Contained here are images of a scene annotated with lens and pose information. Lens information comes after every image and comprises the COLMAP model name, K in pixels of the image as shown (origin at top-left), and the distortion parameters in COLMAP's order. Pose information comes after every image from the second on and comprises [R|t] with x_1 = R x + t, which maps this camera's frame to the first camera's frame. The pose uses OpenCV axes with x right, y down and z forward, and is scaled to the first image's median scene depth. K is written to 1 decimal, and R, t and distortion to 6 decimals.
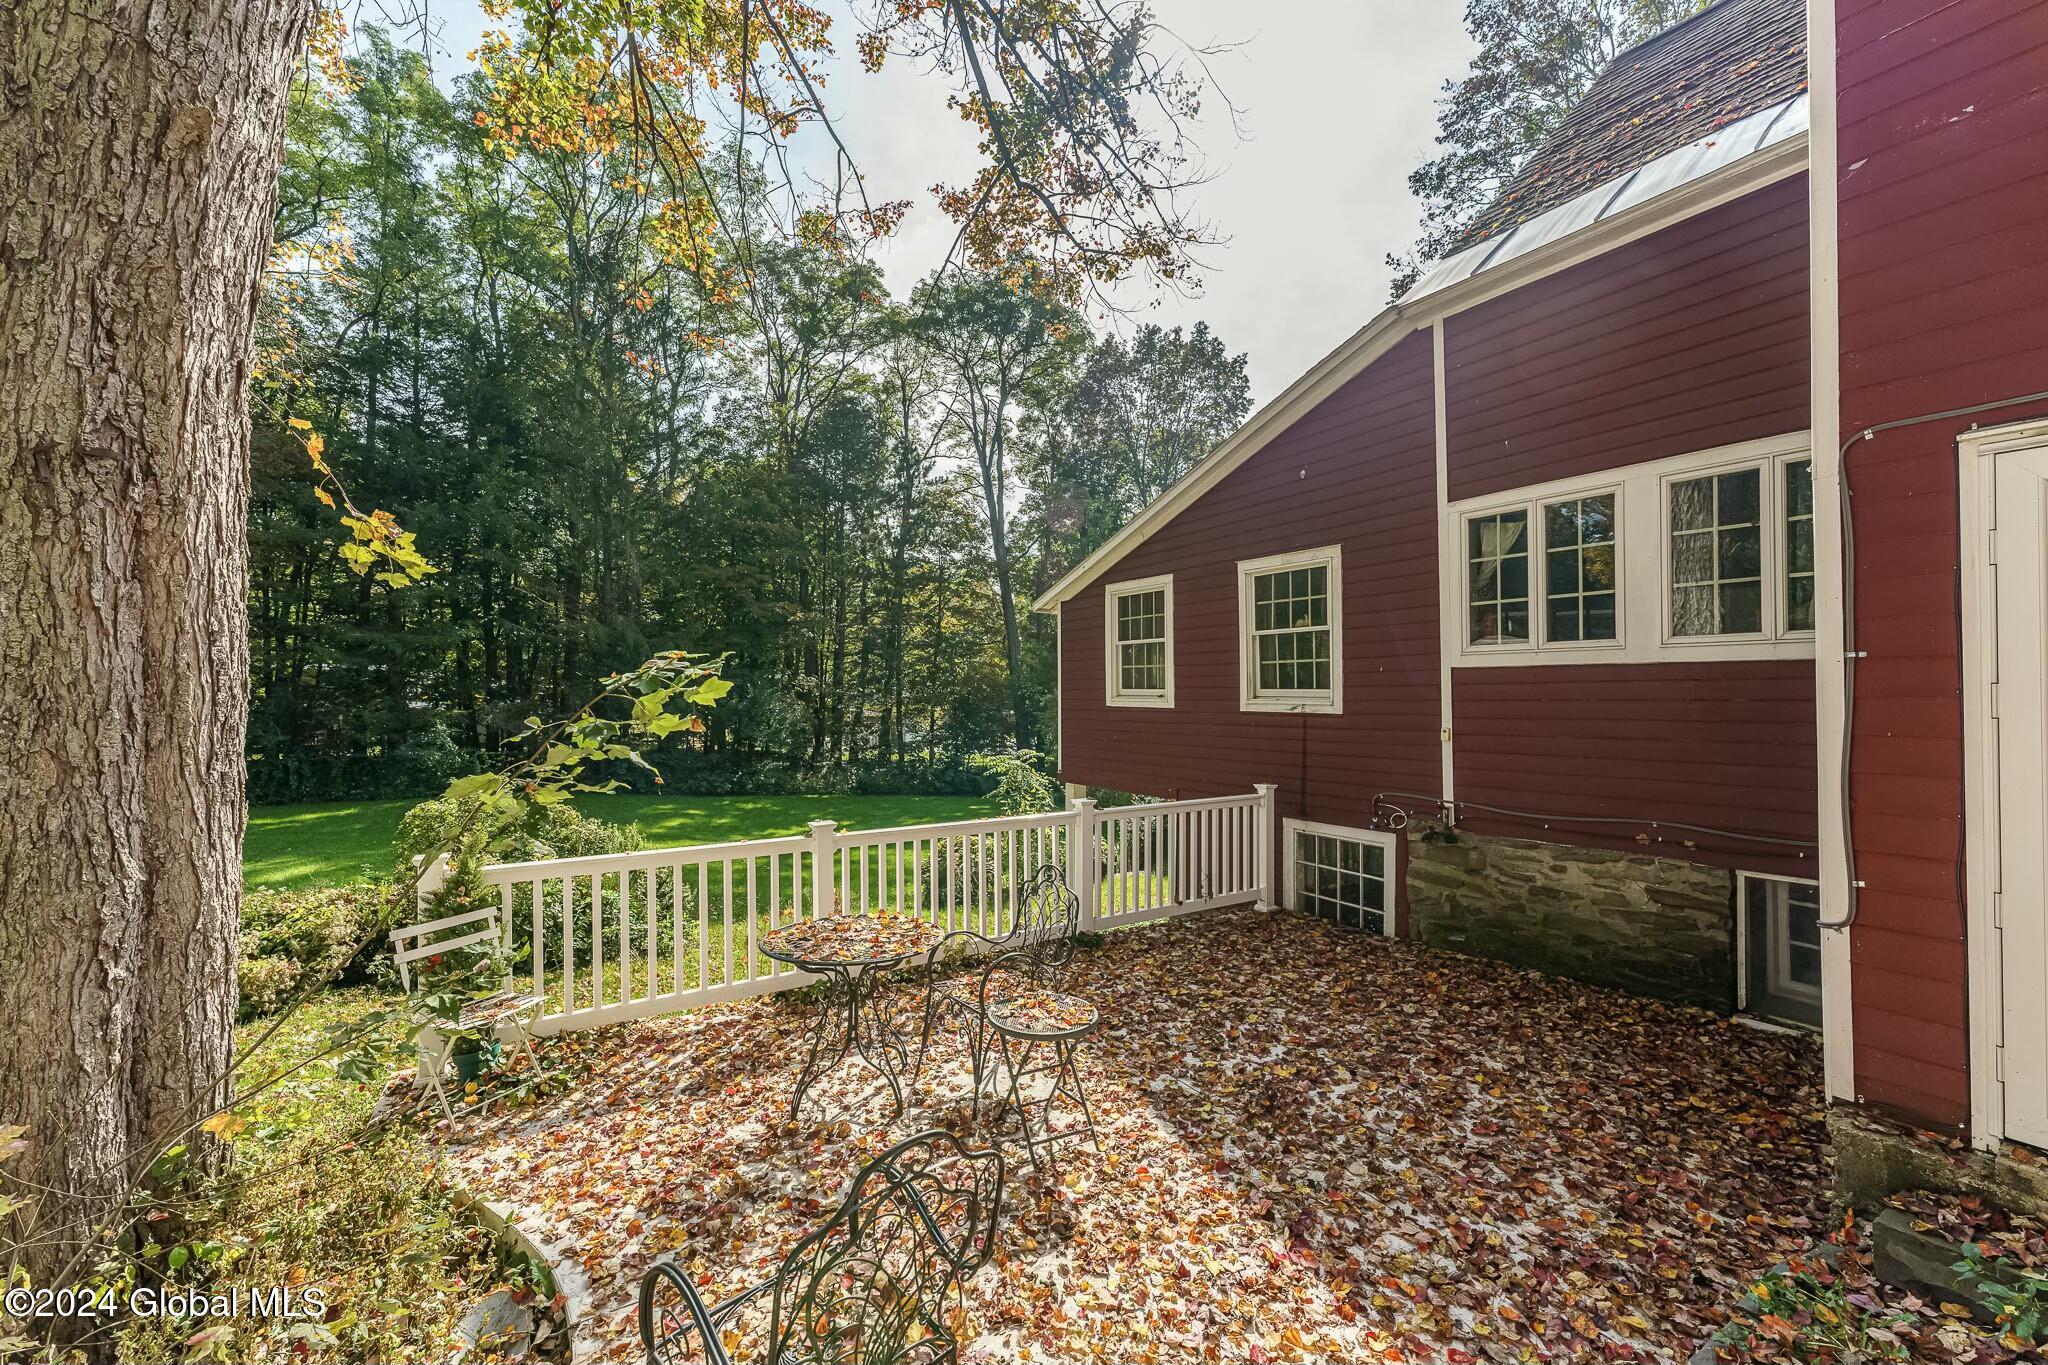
lens RADIAL K [[812.2, 0, 1023.3], [0, 812.2, 680.0], [0, 0, 1]] dist [0.001034, -0.000380]
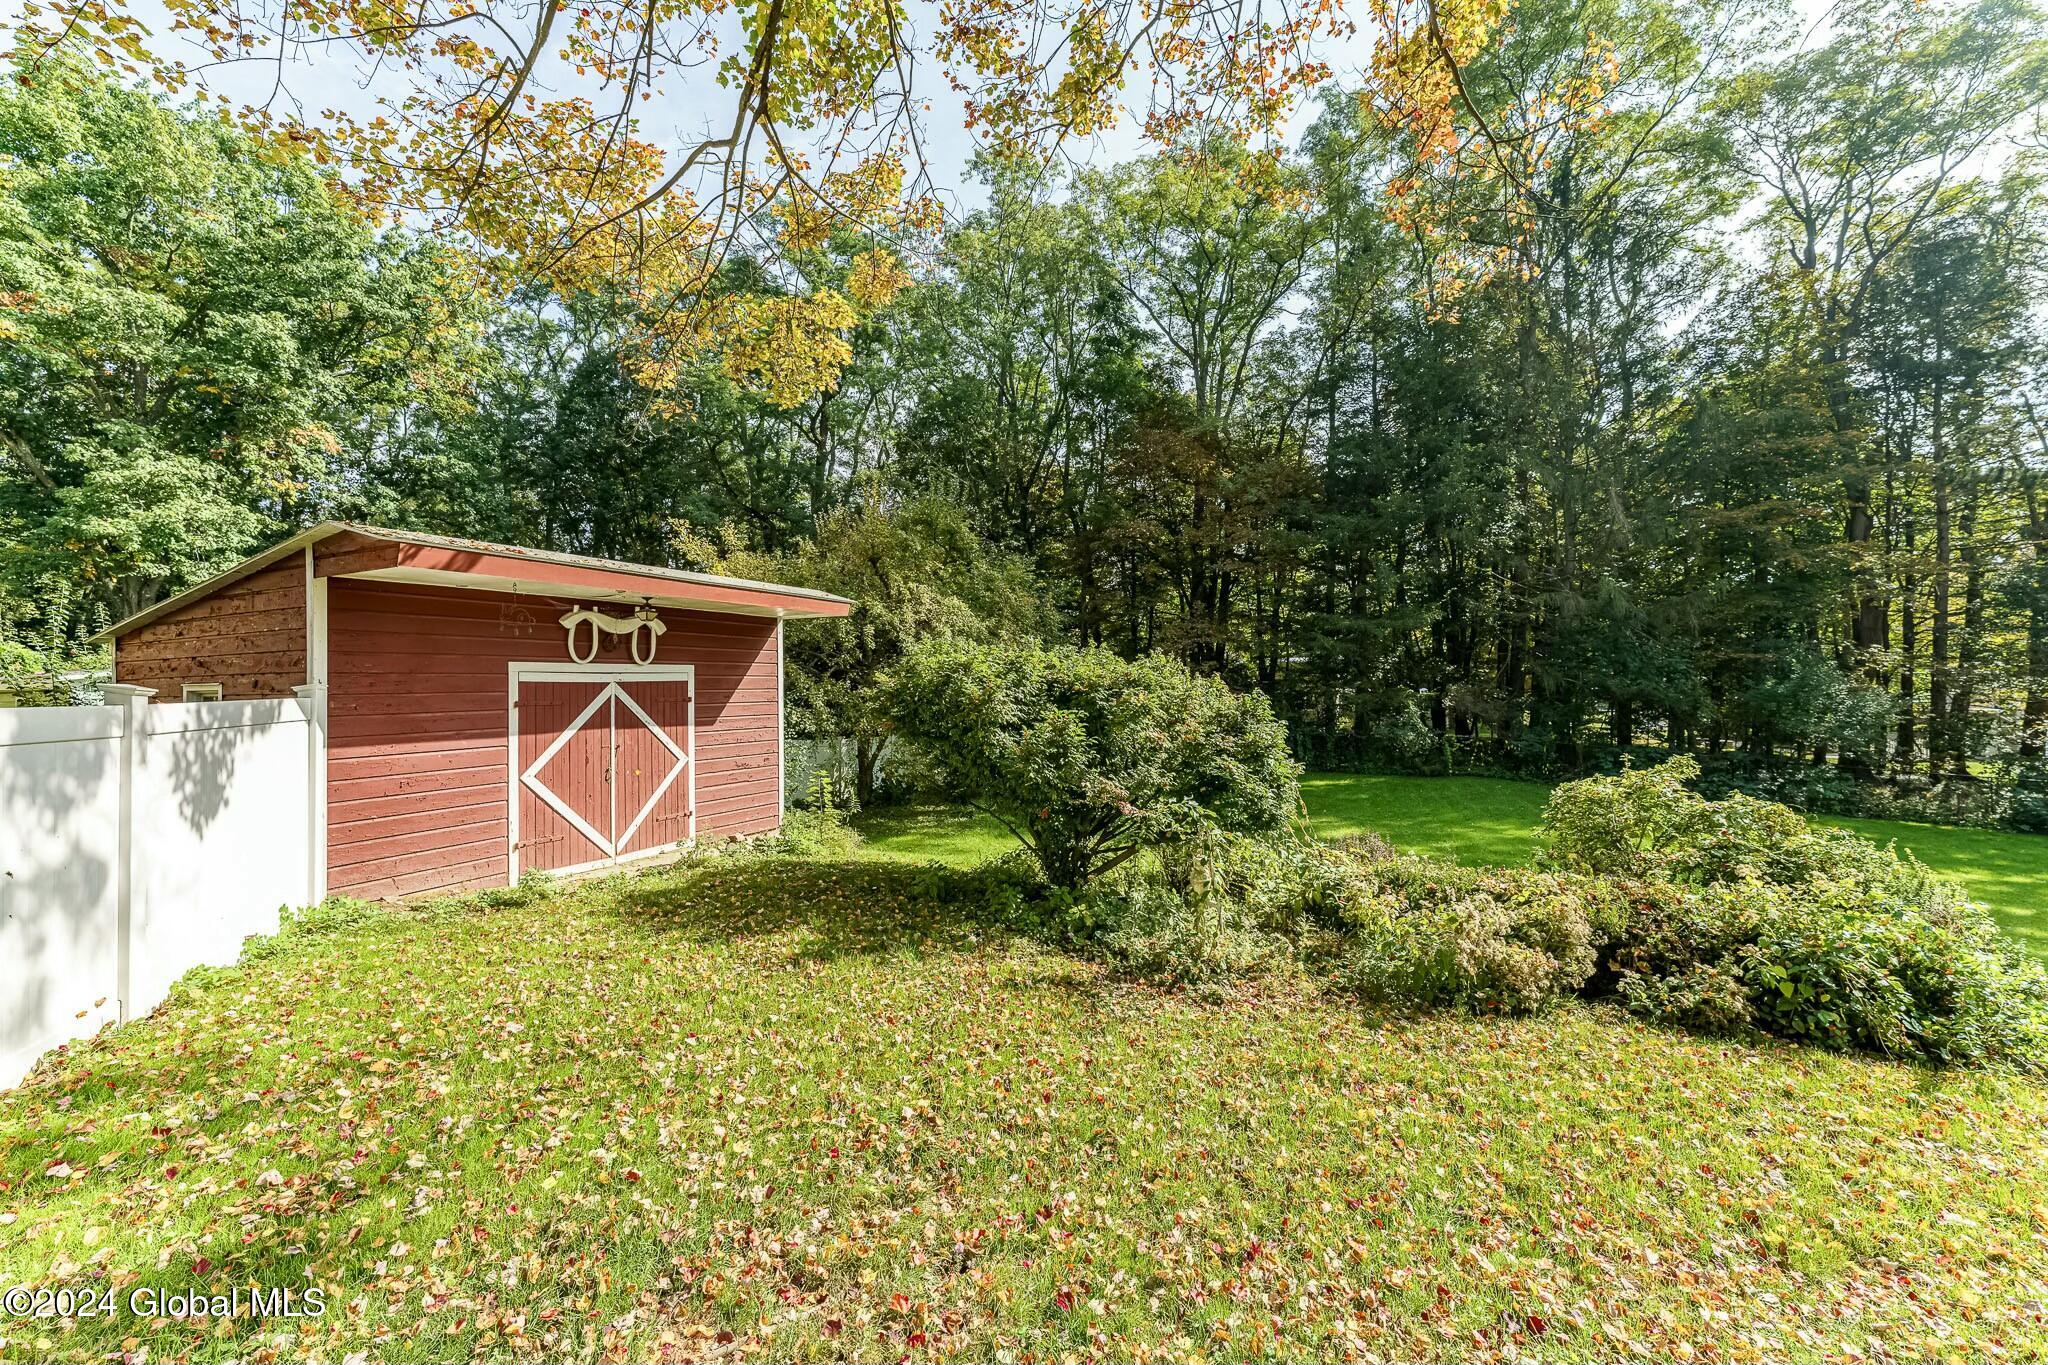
lens RADIAL K [[812.2, 0, 1022.7], [0, 812.2, 677.1], [0, 0, 1]] dist [0.001034, -0.000380]
pose [[0.549472, -0.009466, -0.835459, -0.492058], [0.016219, 0.999868, -0.000662, 0.048752], [0.835355, -0.013186, 0.549553, 0.083709]]
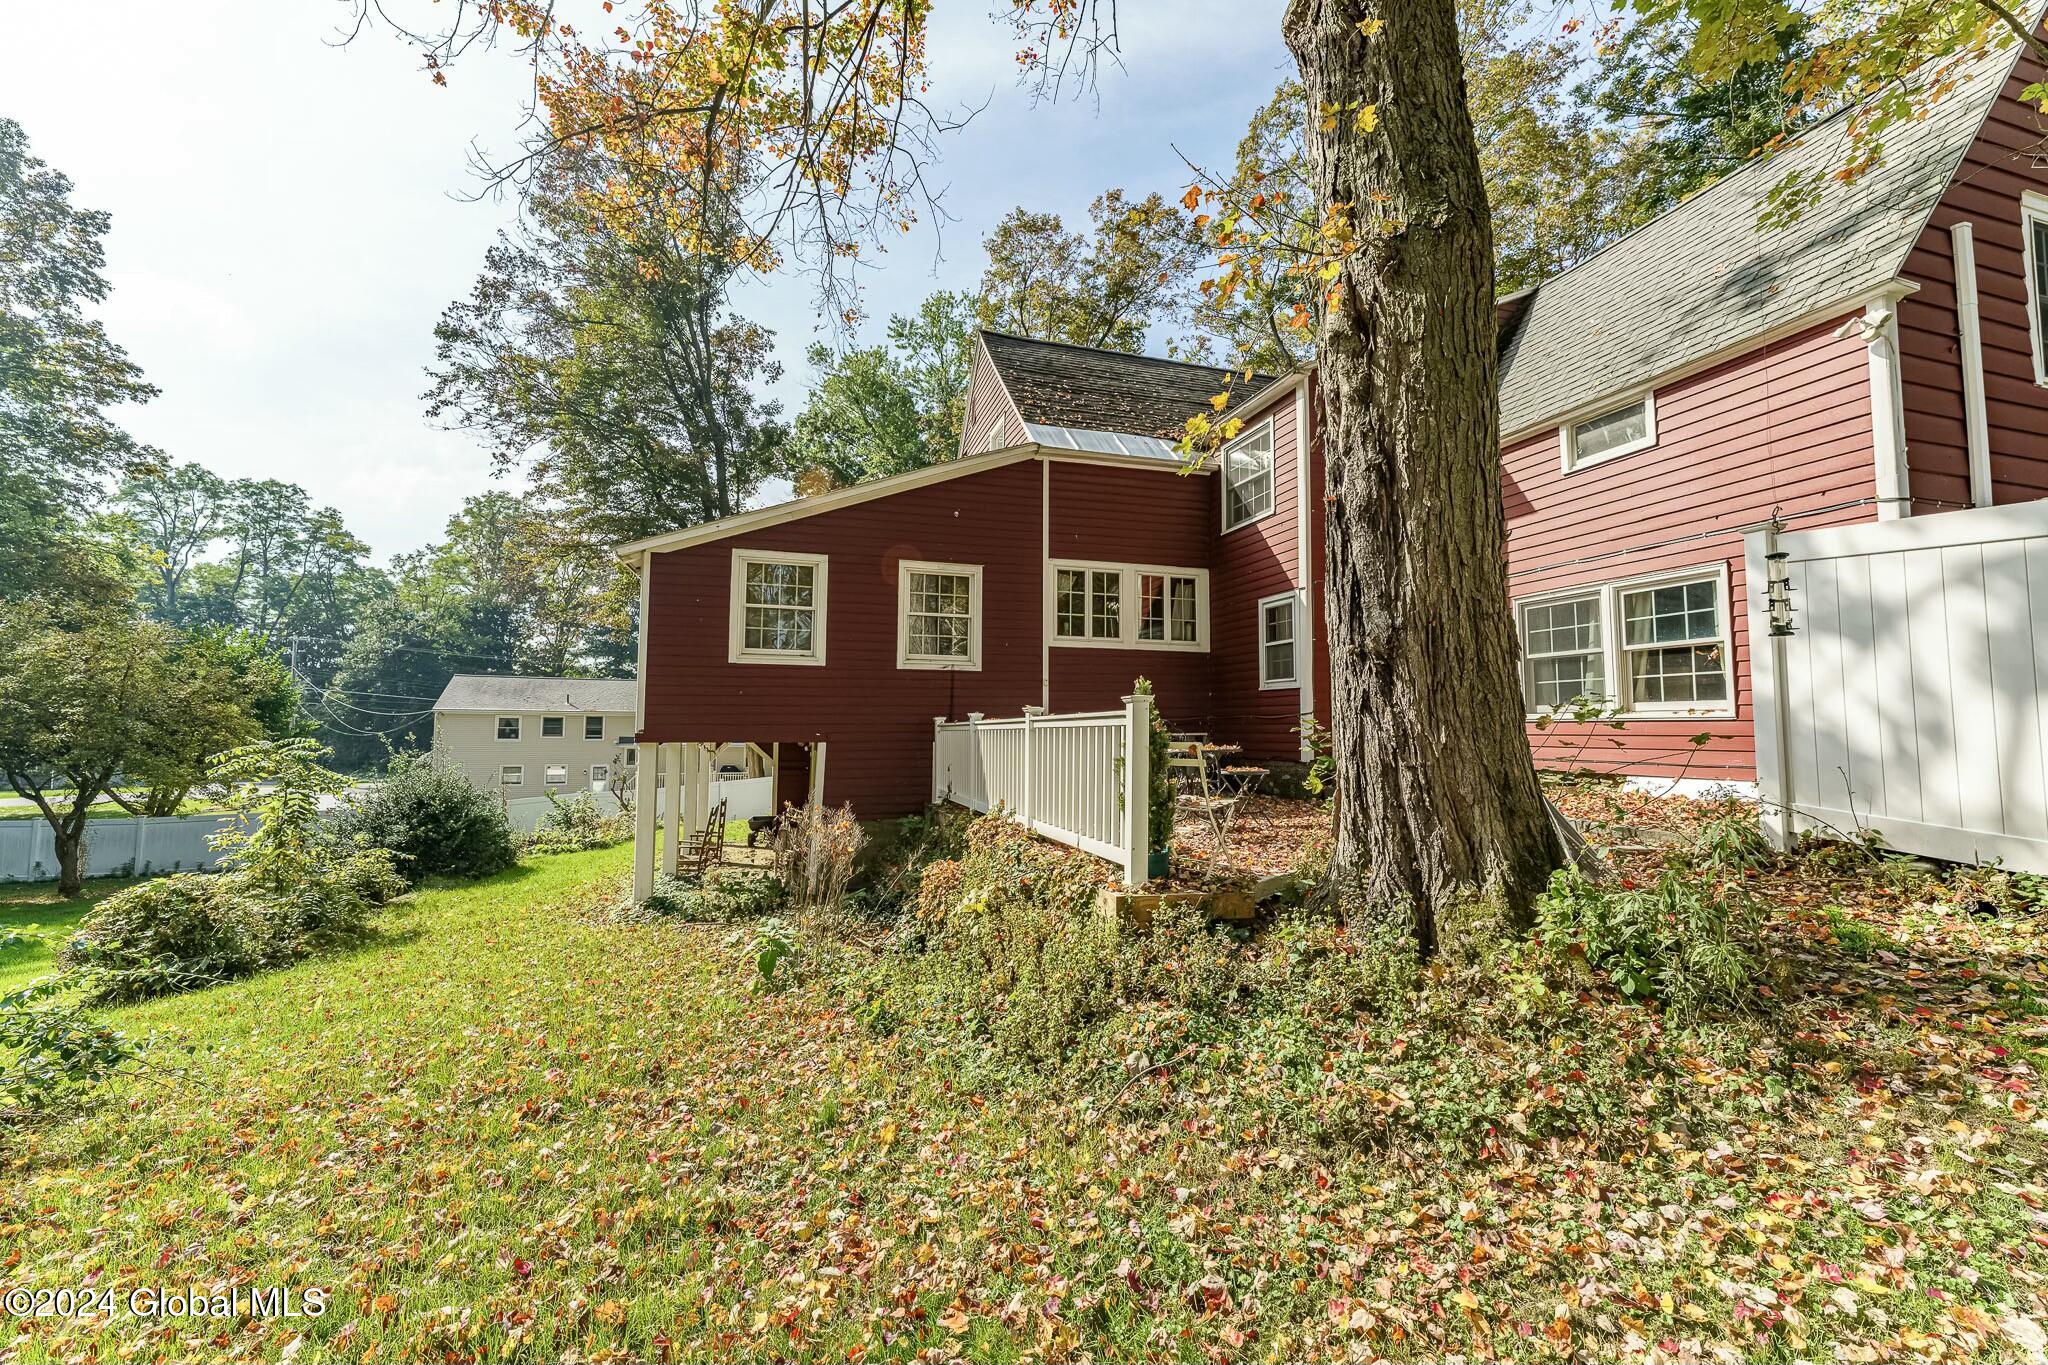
lens RADIAL K [[812.2, 0, 1031.8], [0, 812.2, 694.1], [0, 0, 1]] dist [0.001034, -0.000380]
pose [[0.276709, 0.048628, 0.959723, -1.012071], [-0.021053, 0.998786, -0.044537, 0.141931], [-0.960723, -0.007881, 0.277397, 0.417306]]
